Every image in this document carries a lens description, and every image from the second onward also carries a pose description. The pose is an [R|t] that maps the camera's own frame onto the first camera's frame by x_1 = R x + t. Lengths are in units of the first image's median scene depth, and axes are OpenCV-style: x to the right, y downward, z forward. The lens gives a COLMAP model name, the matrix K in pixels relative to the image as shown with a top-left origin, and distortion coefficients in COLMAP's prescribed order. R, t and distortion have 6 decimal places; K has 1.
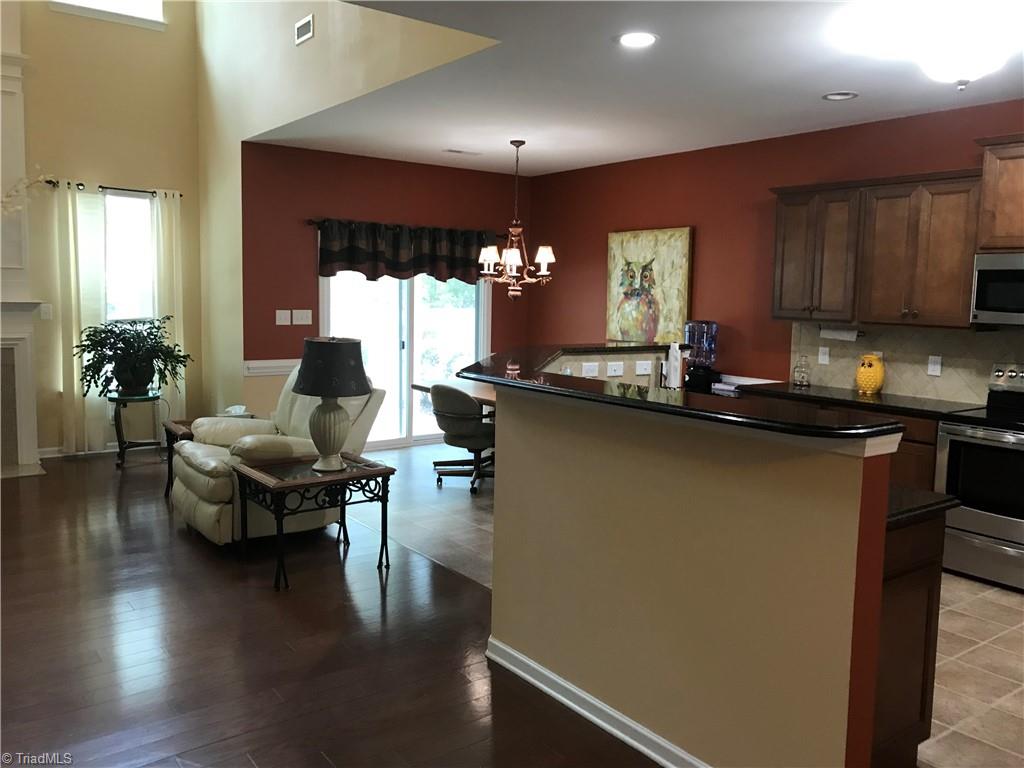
lens RADIAL K [[830.1, 0, 518.2], [0, 830.1, 372.7], [0, 0, 1]] dist [0.051728, -0.067945]
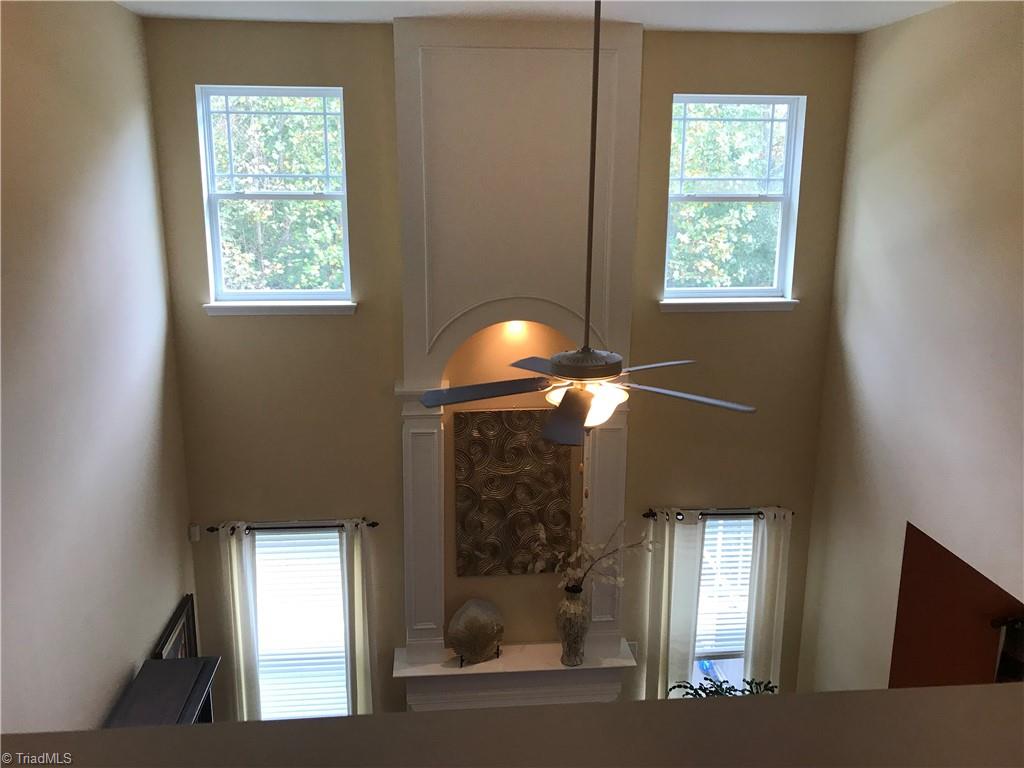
lens RADIAL K [[830.1, 0, 512.5], [0, 830.1, 382.6], [0, 0, 1]] dist [0.051728, -0.067945]
pose [[0.851798, 0.101686, -0.513907, -0.260143], [-0.038683, 0.990511, 0.131875, -0.460619], [0.522440, -0.092452, 0.847649, 0.240698]]
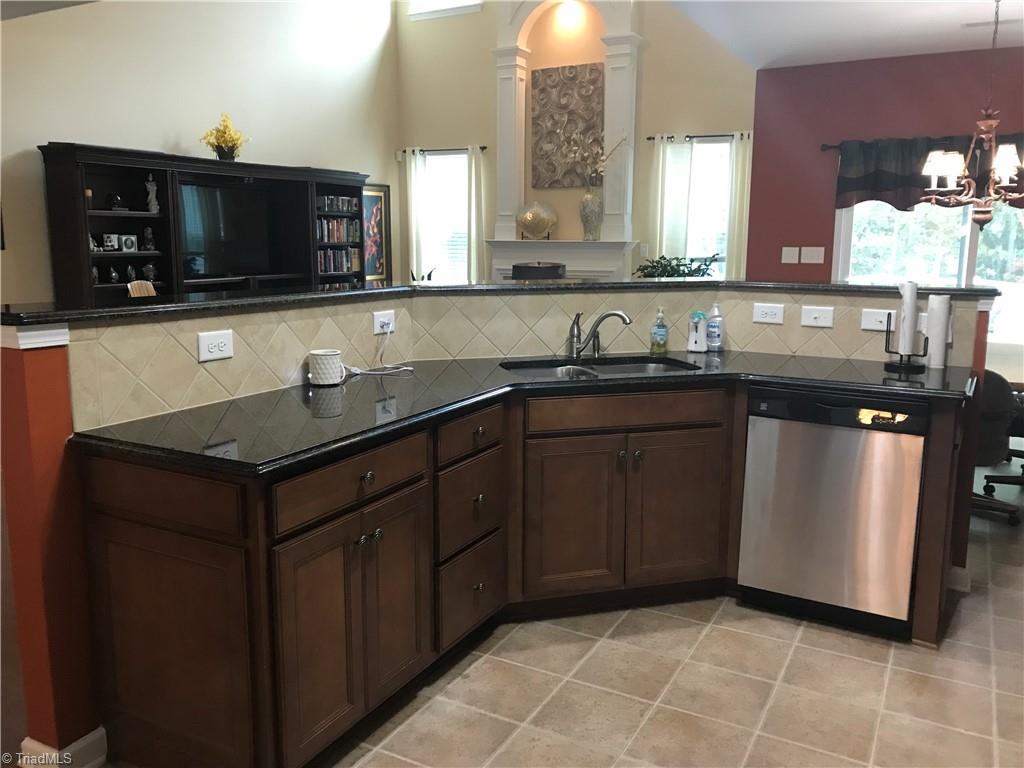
lens RADIAL K [[830.1, 0, 513.7], [0, 830.1, 380.9], [0, 0, 1]] dist [0.051728, -0.067945]
pose [[0.419773, 0.136910, -0.897244, 0.457771], [-0.084786, 0.990150, 0.111420, -0.005022], [0.903661, 0.029302, 0.427246, 0.336517]]
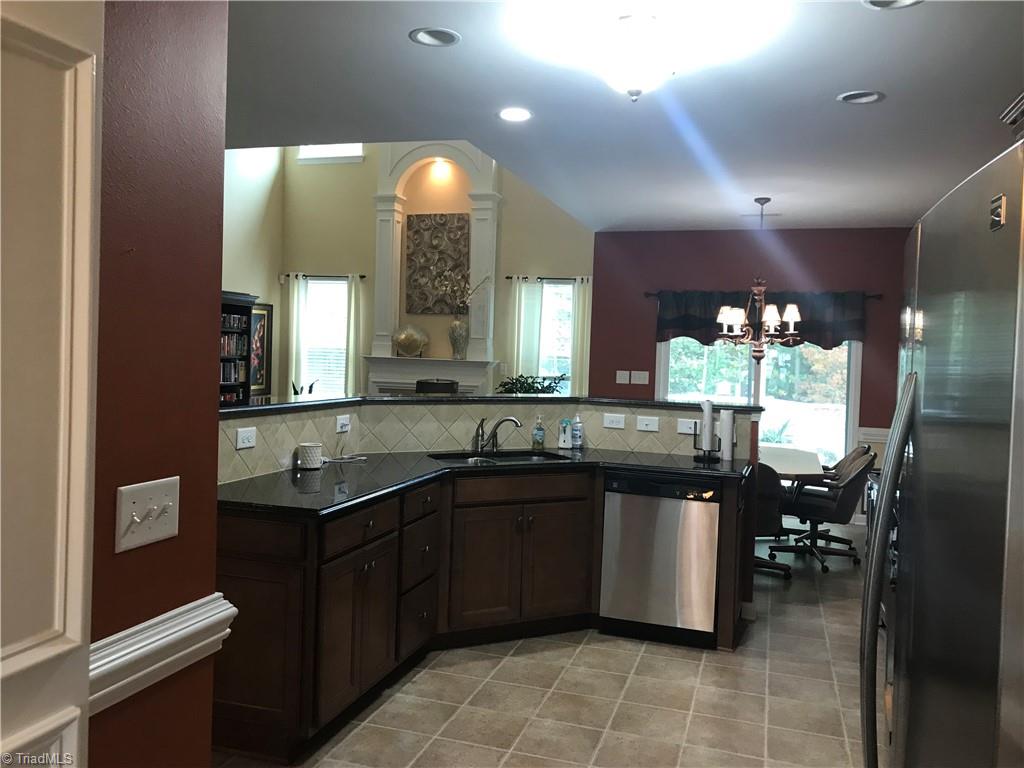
lens RADIAL K [[830.1, 0, 518.2], [0, 830.1, 385.5], [0, 0, 1]] dist [0.051728, -0.067945]
pose [[0.591816, 0.030465, -0.805497, 0.580821], [-0.099205, 0.994441, -0.035277, 0.000656], [0.799945, 0.100787, 0.591549, 0.205590]]
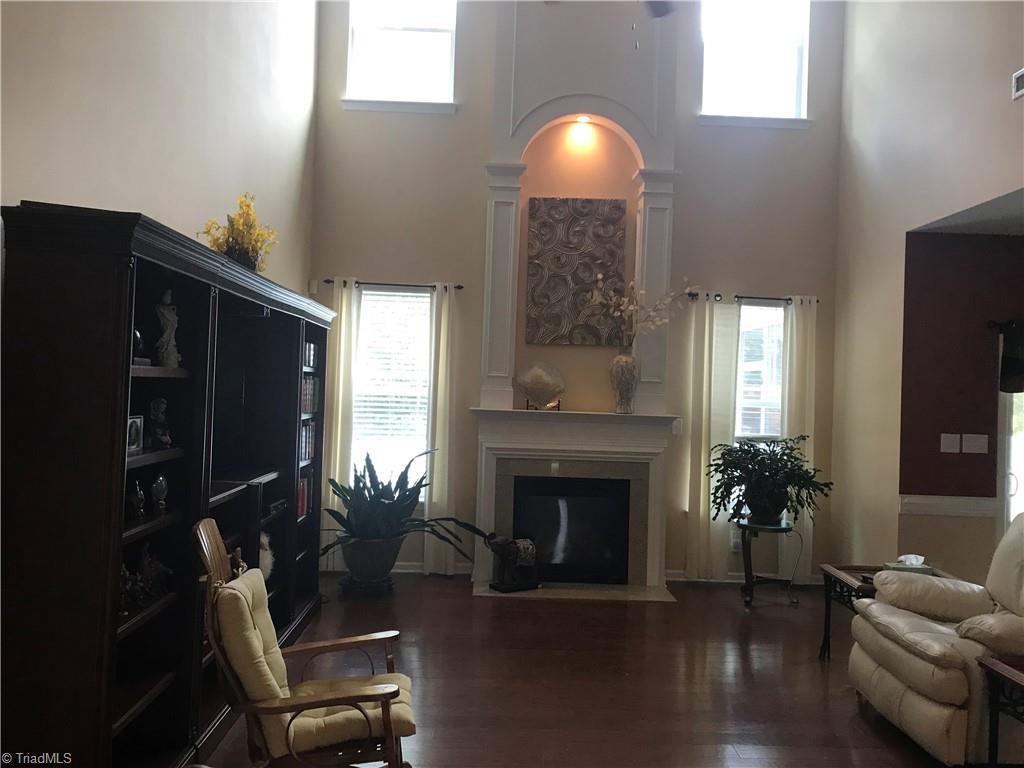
lens RADIAL K [[830.1, 0, 516.3], [0, 830.1, 382.2], [0, 0, 1]] dist [0.051728, -0.067945]
pose [[0.815991, 0.000455, -0.578064, -0.162387], [-0.072188, 0.992252, -0.101120, -0.013582], [0.573539, 0.124242, 0.809702, 0.110798]]
